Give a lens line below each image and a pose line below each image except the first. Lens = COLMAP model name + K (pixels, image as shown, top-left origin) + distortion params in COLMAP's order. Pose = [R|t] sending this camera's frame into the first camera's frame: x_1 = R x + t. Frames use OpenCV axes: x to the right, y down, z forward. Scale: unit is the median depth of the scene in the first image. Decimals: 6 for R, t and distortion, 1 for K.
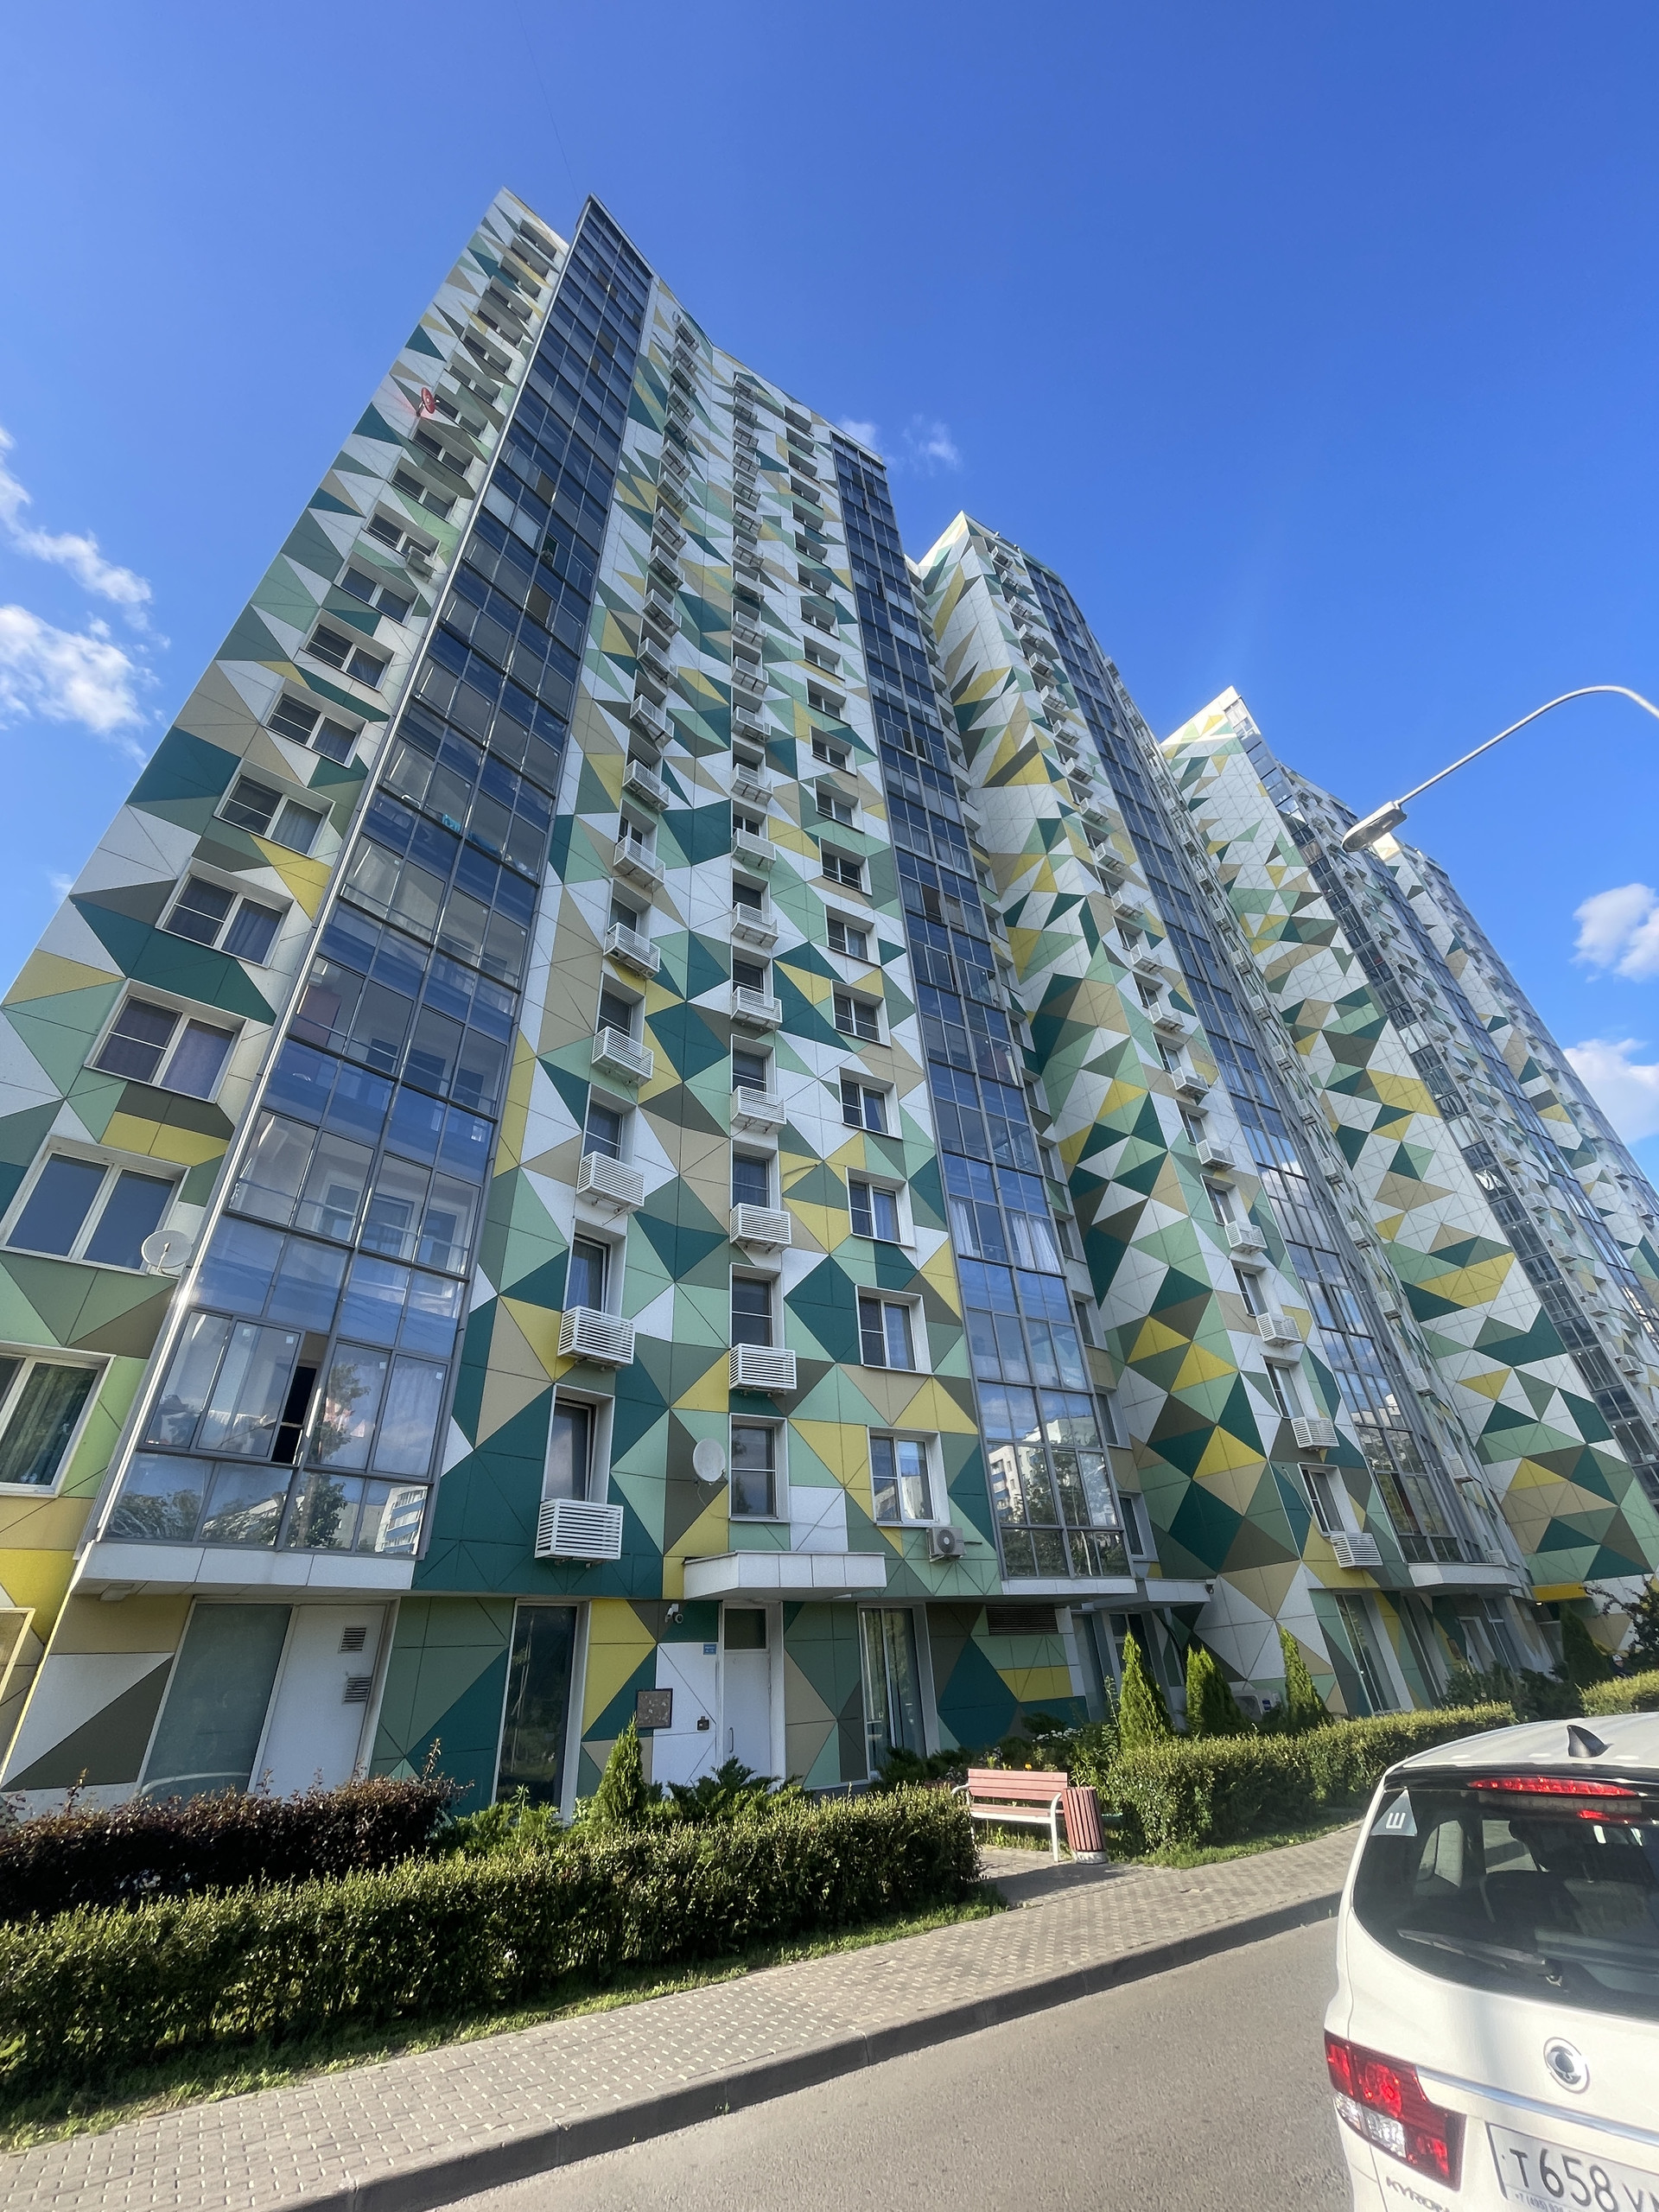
lens RADIAL K [[892.5, 0, 837.6], [0, 892.5, 1109.7], [0, 0, 1]] dist [-0.012755, 0.006790]
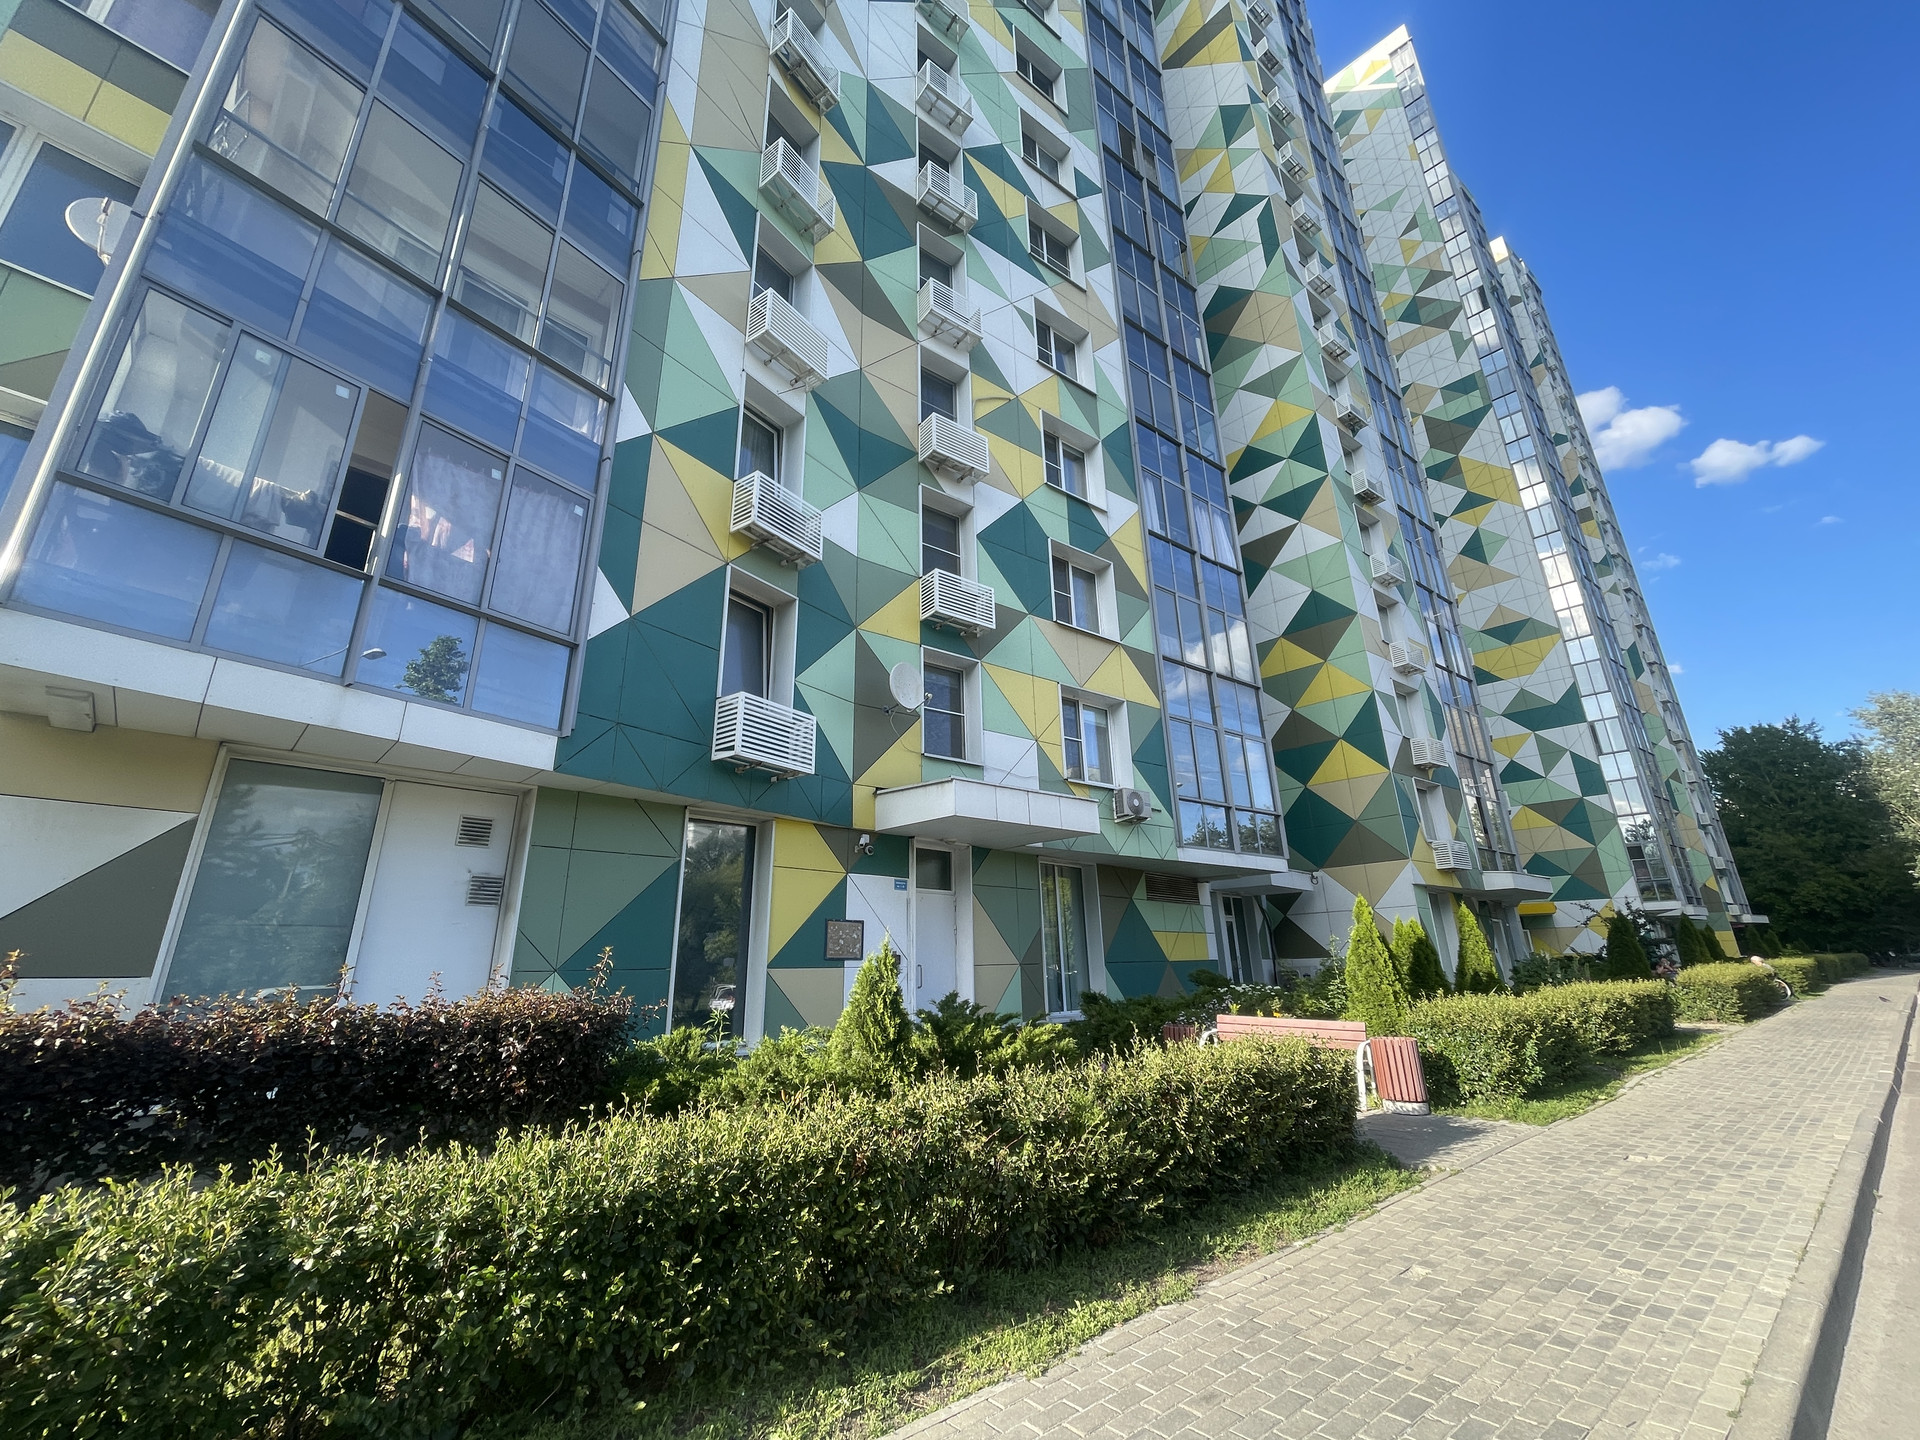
lens RADIAL K [[774.7, 0, 960.0], [0, 774.7, 720.0], [0, 0, 1]] dist [-0.012755, 0.006790]
pose [[0.992396, 0.077648, 0.095508, -0.132452], [-0.100653, 0.958549, 0.266558, 0.184686], [-0.070851, -0.274144, 0.959075, 0.235304]]
